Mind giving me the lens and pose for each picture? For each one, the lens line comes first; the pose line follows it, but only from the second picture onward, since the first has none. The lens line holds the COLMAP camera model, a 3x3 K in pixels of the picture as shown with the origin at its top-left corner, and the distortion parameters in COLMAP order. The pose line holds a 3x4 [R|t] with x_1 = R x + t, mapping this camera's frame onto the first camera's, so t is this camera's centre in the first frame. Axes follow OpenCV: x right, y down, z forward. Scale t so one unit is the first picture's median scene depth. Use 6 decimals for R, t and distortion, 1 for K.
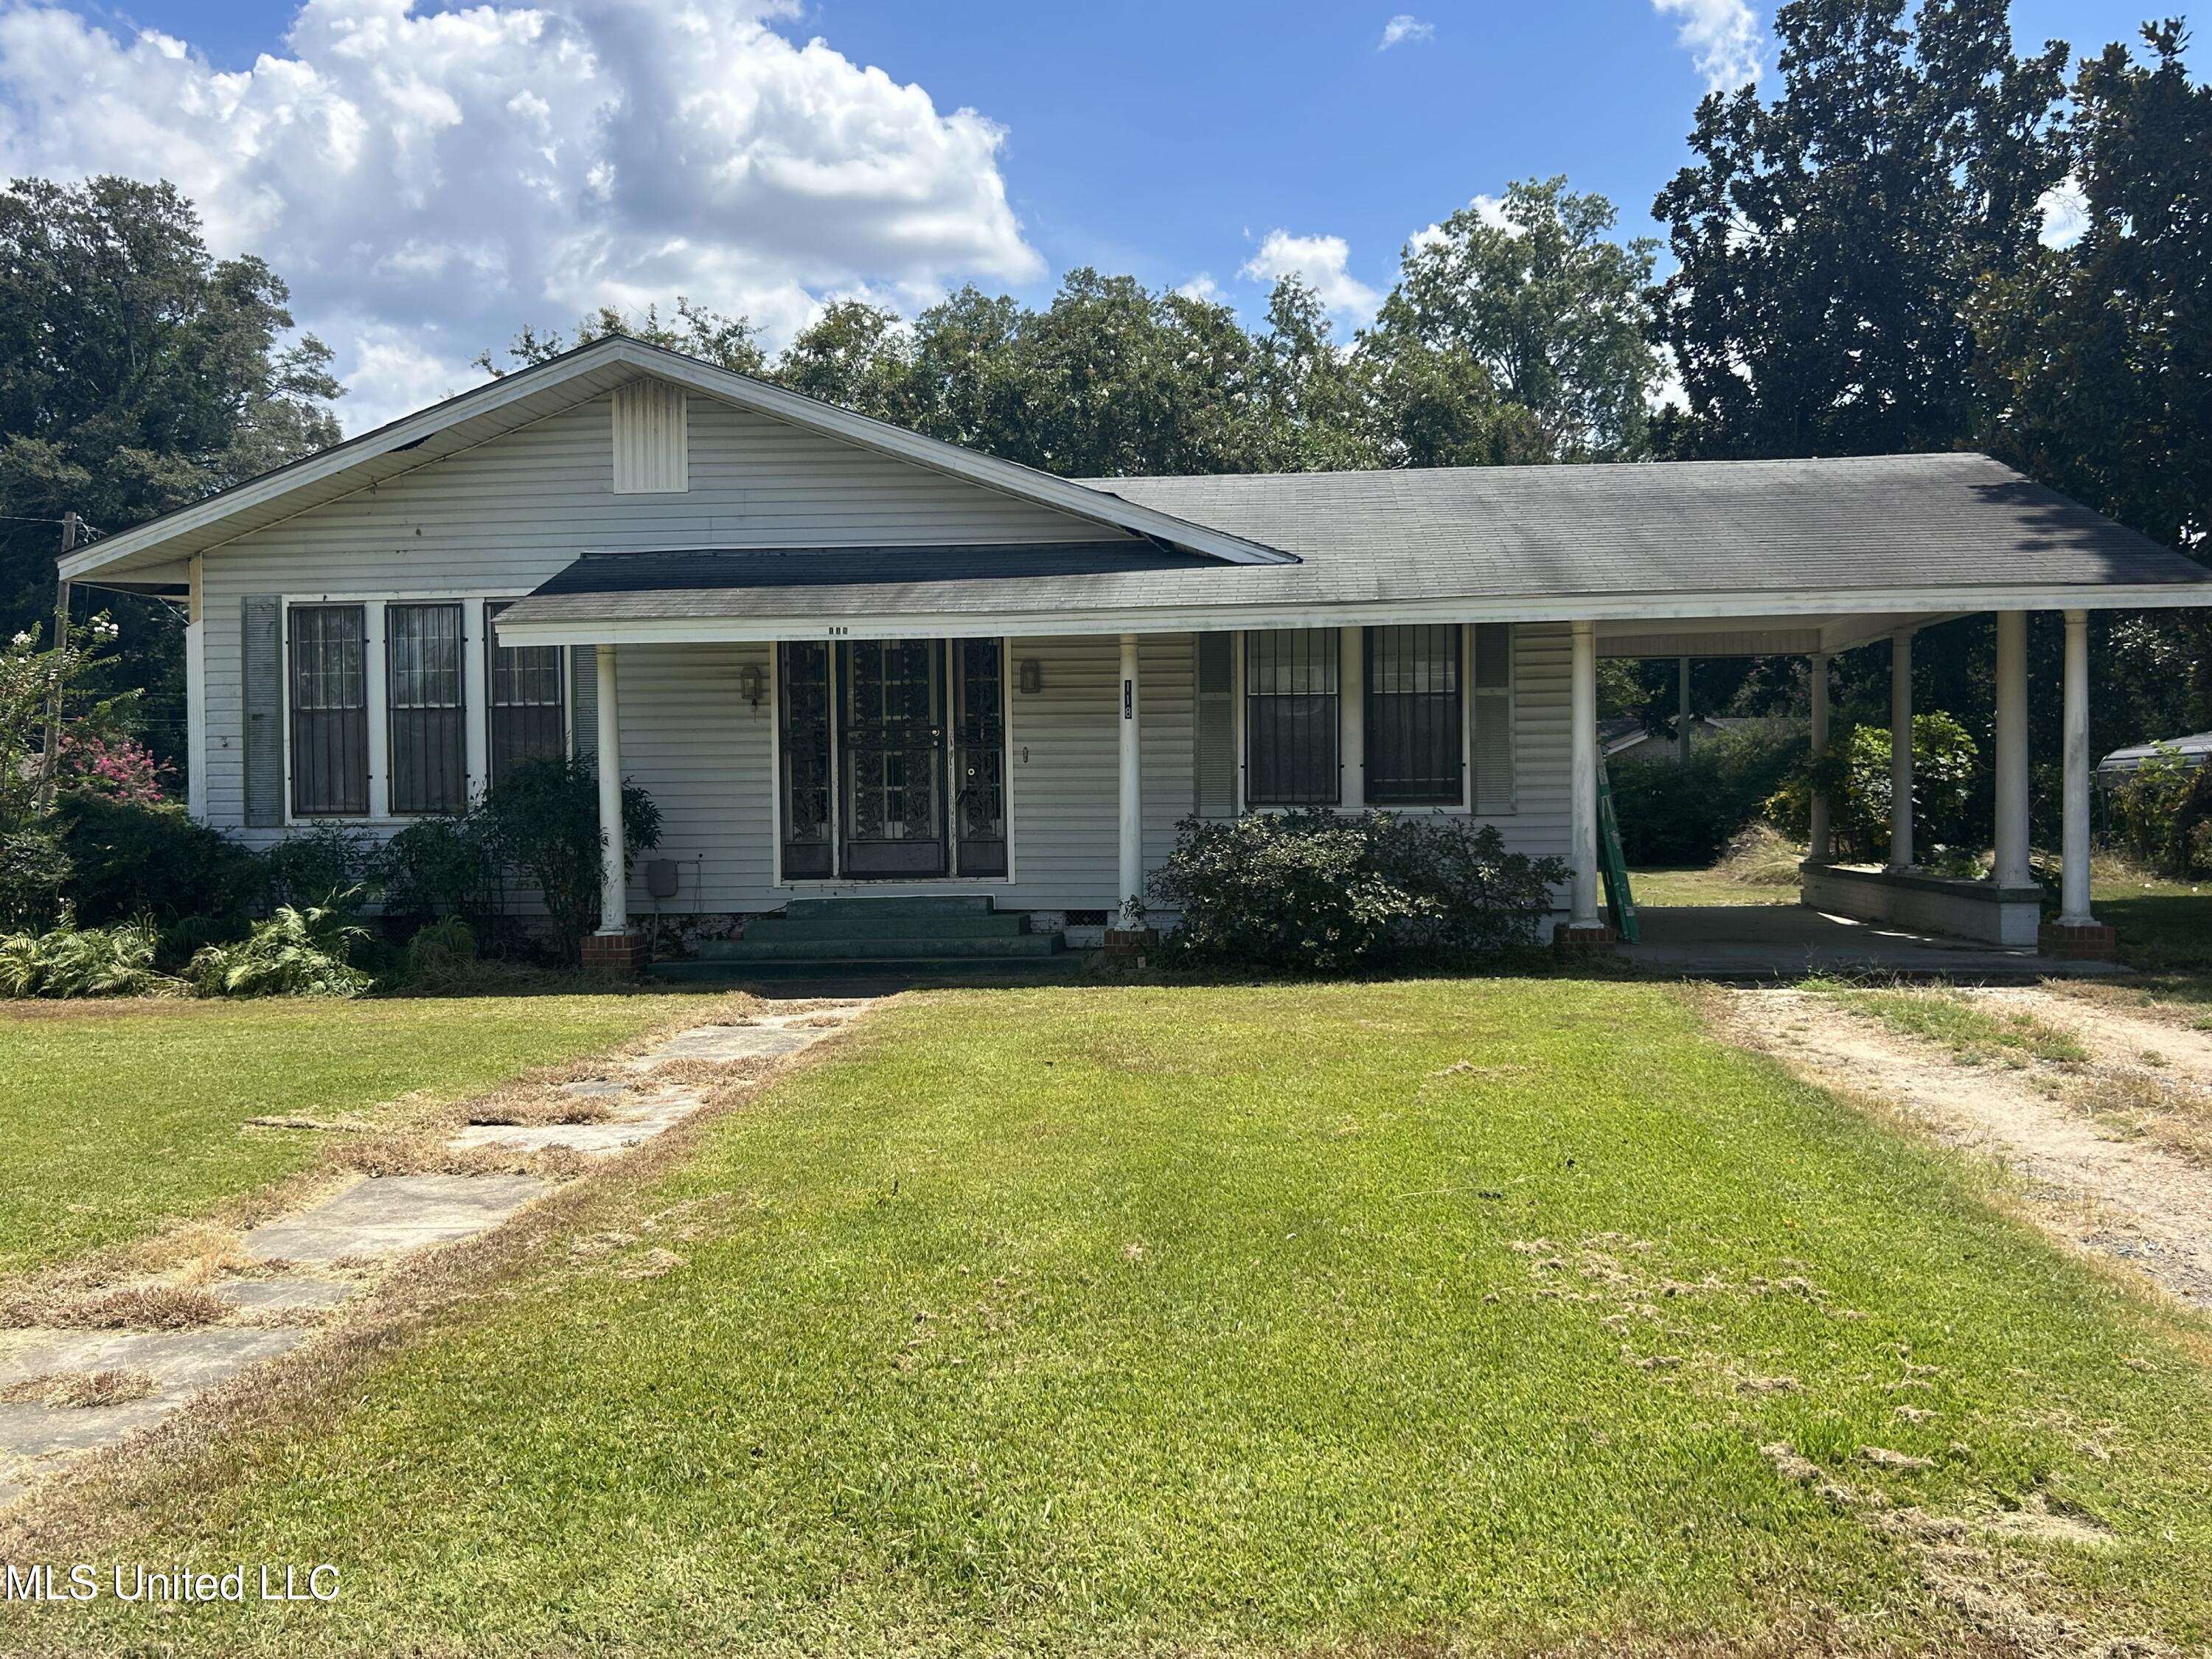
lens RADIAL K [[2045.9, 0, 1107.4], [0, 2045.9, 831.6], [0, 0, 1]] dist [0.018471, 0.000000]
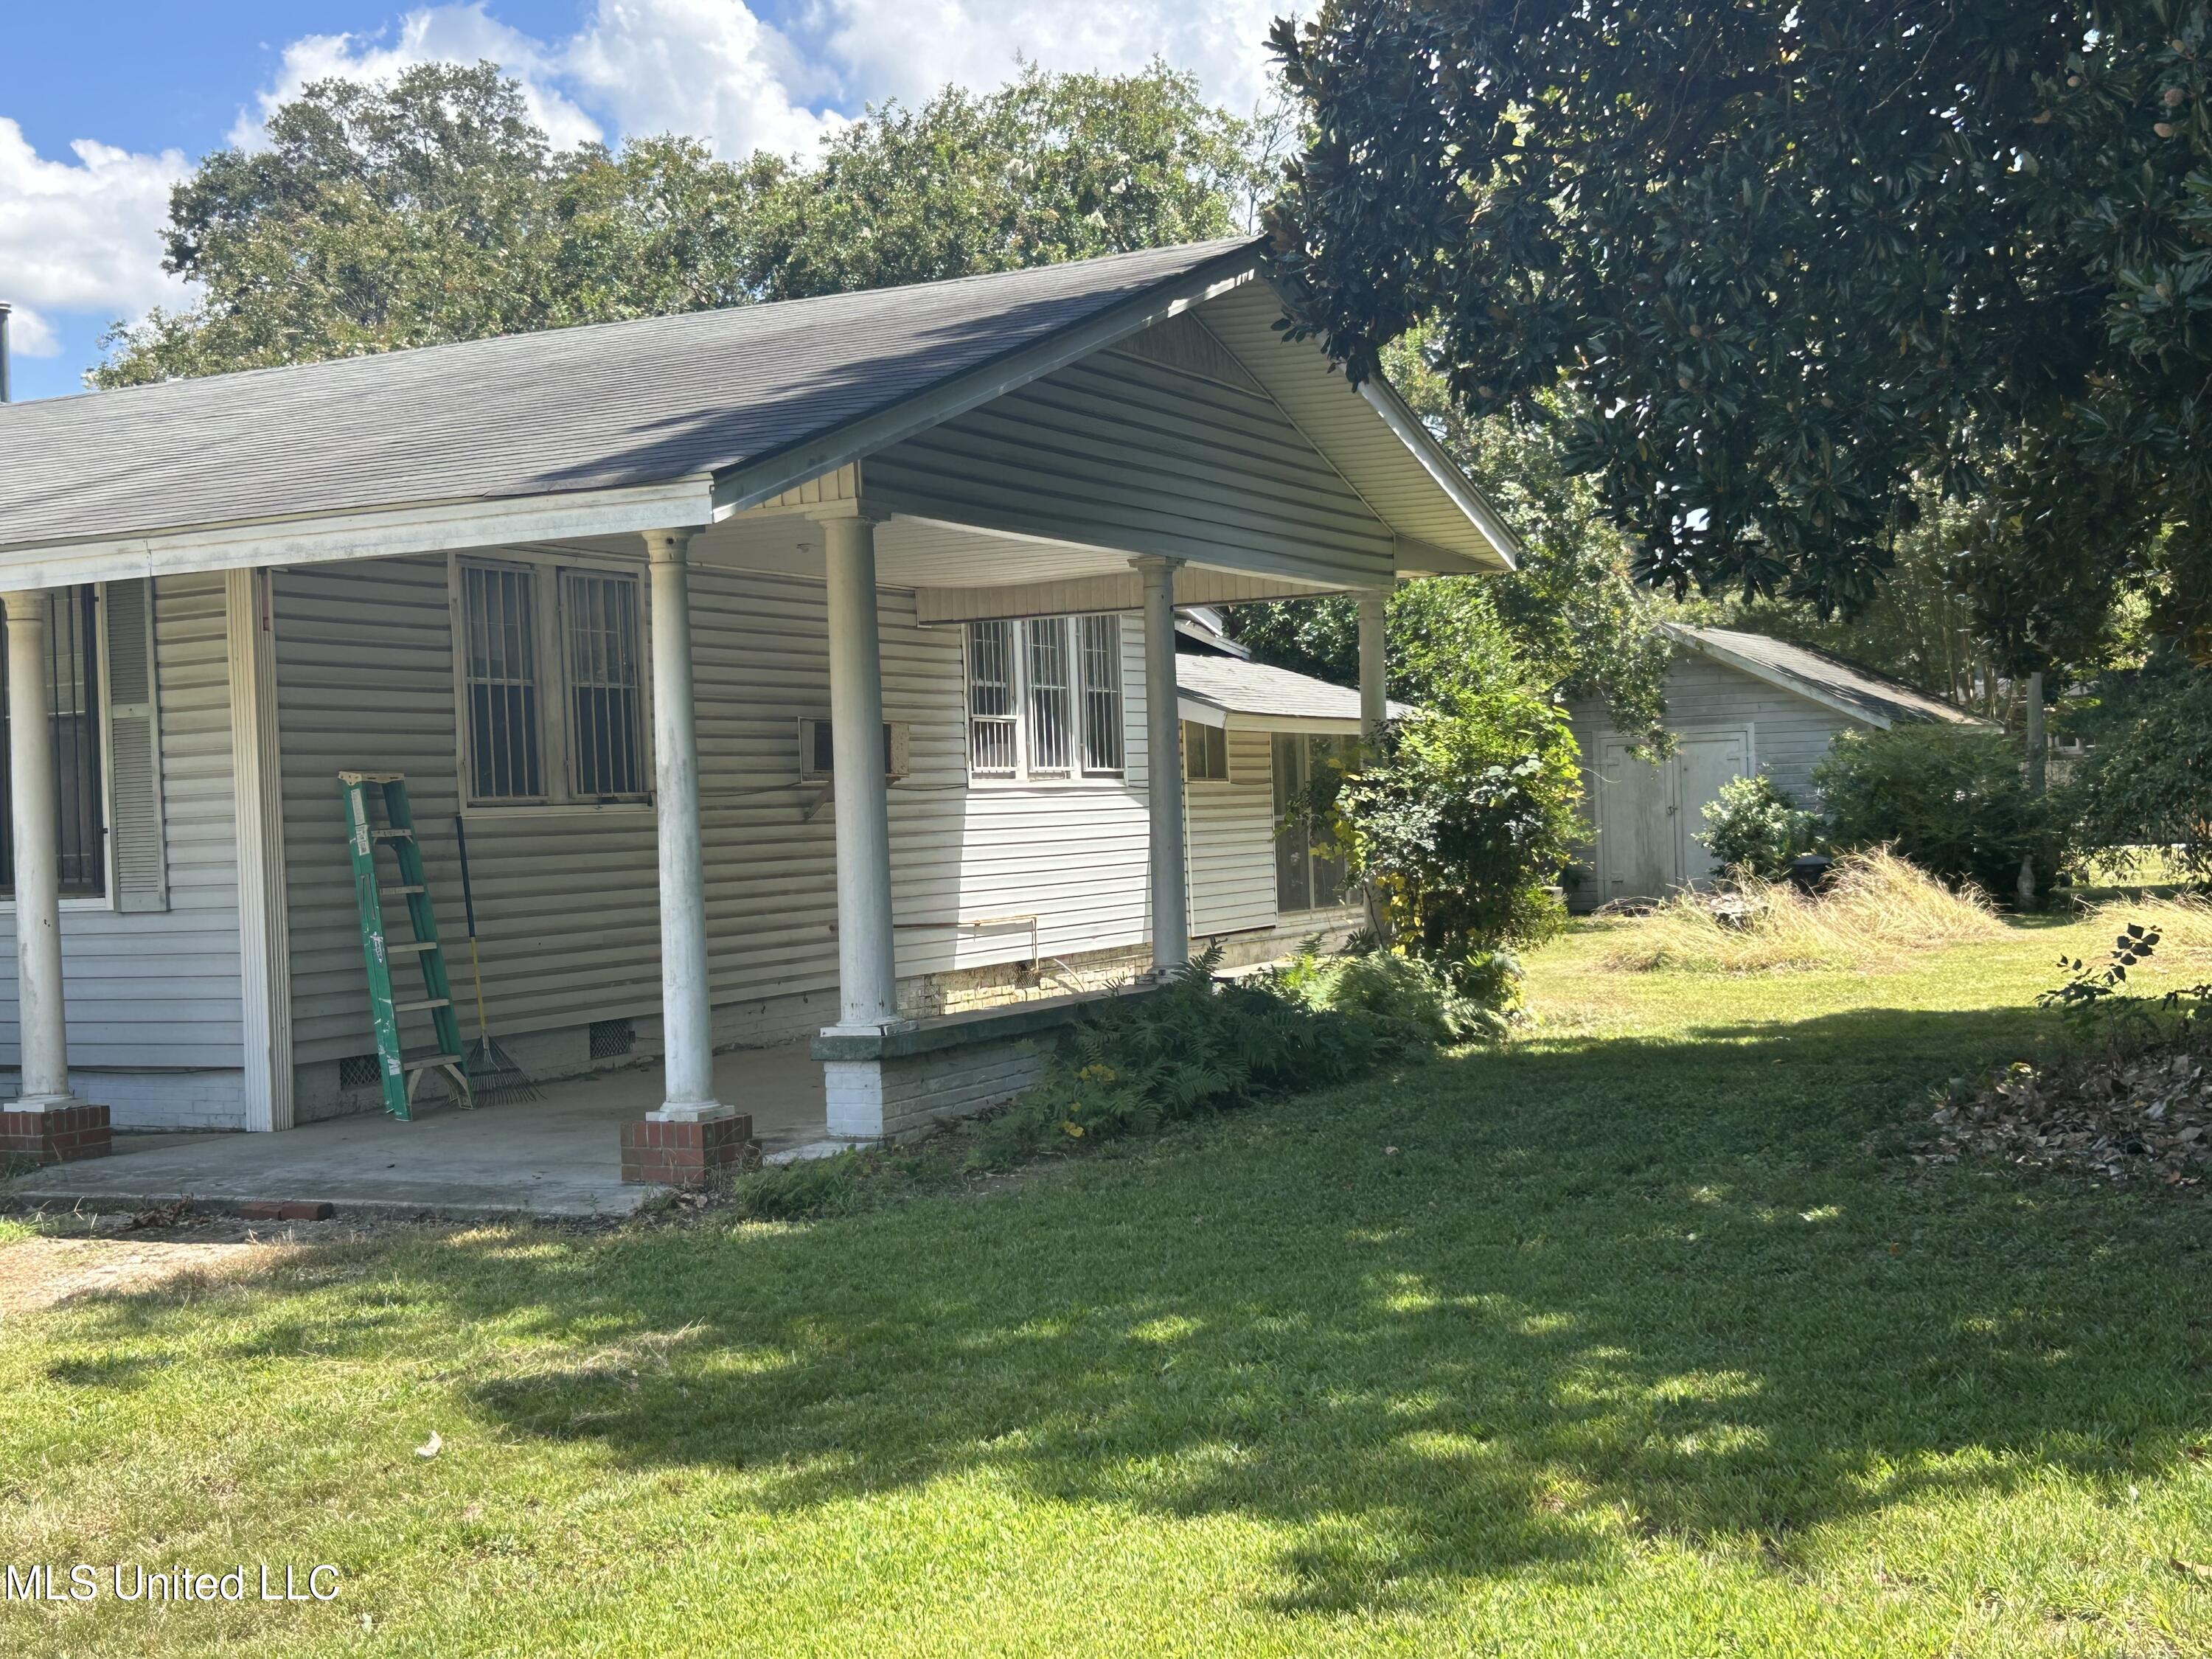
lens RADIAL K [[2677.7, 0, 1161.4], [0, 2677.7, 817.4], [0, 0, 1]] dist [0.051135, 0.000000]
pose [[0.944602, -0.028818, -0.326950, 0.741379], [0.030398, 0.999538, -0.000276, -0.027018], [0.326806, -0.009678, 0.945042, 0.337304]]
